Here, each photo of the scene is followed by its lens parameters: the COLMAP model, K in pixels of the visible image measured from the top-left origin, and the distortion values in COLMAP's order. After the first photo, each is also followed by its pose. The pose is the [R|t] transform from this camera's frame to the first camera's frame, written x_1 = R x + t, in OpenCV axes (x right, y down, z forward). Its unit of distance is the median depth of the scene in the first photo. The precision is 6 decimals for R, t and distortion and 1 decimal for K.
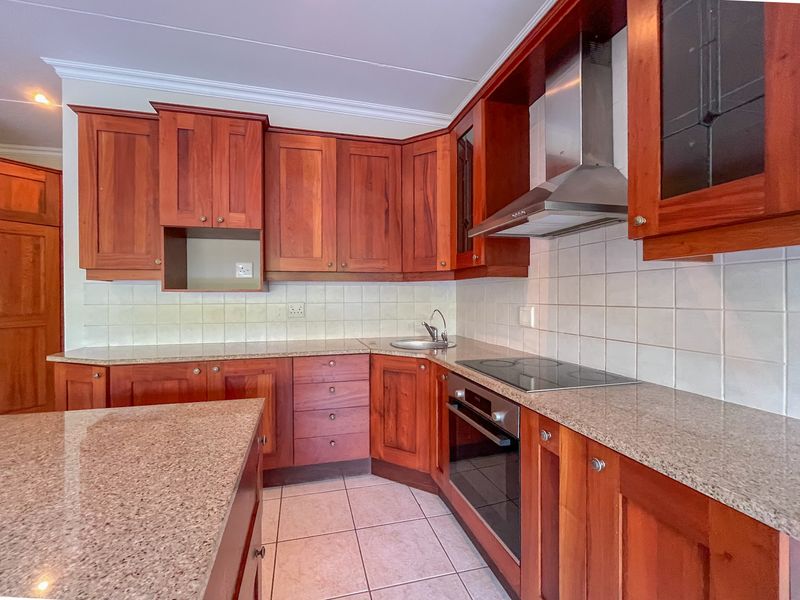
lens RADIAL K [[366.0, 0, 400.0], [0, 366.0, 300.0], [0, 0, 1]] dist [-0.002327, -0.000457]
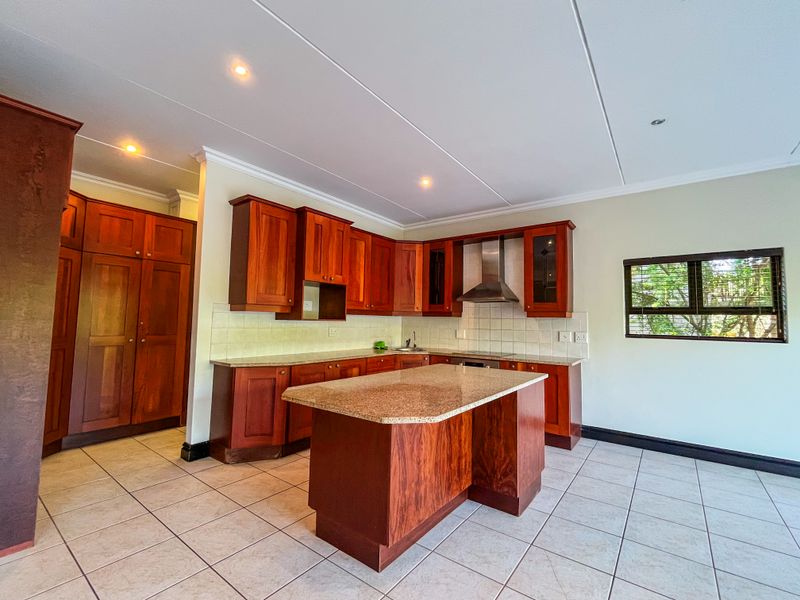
lens RADIAL K [[346.8, 0, 417.6], [0, 346.8, 302.4], [0, 0, 1]] dist [0.000768, 0.000194]
pose [[0.775557, 0.050400, 0.629262, -1.180396], [-0.012464, 0.997836, -0.064558, -0.009075], [-0.631154, 0.042225, 0.774507, -0.497045]]
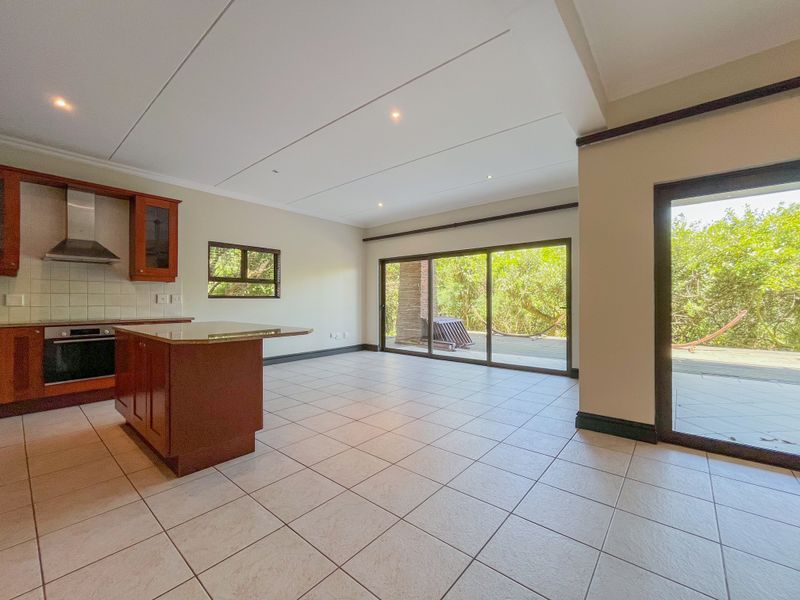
lens RADIAL K [[340.6, 0, 381.6], [0, 340.6, 300.4], [0, 0, 1]] dist [-0.000063, -0.000204]
pose [[-0.541886, -0.002589, 0.840448, -1.851318], [0.006907, 0.999948, 0.007534, 0.044074], [-0.840424, 0.009887, -0.541840, 0.392472]]
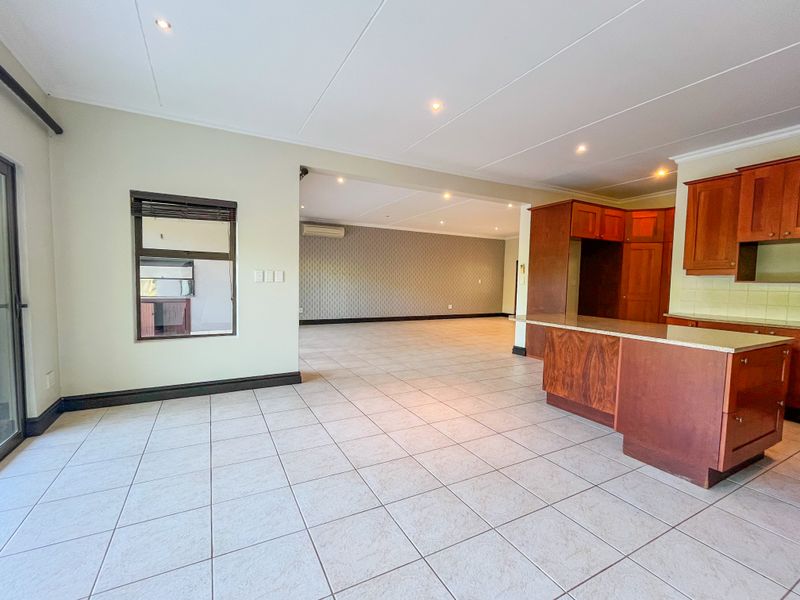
lens RADIAL K [[340.6, 0, 381.6], [0, 340.6, 300.4], [0, 0, 1]] dist [-0.000063, -0.000204]
pose [[0.192398, 0.062297, -0.979338, 0.539236], [-0.024392, 0.997978, 0.058691, 0.007435], [0.981014, 0.012596, 0.193529, -0.839337]]
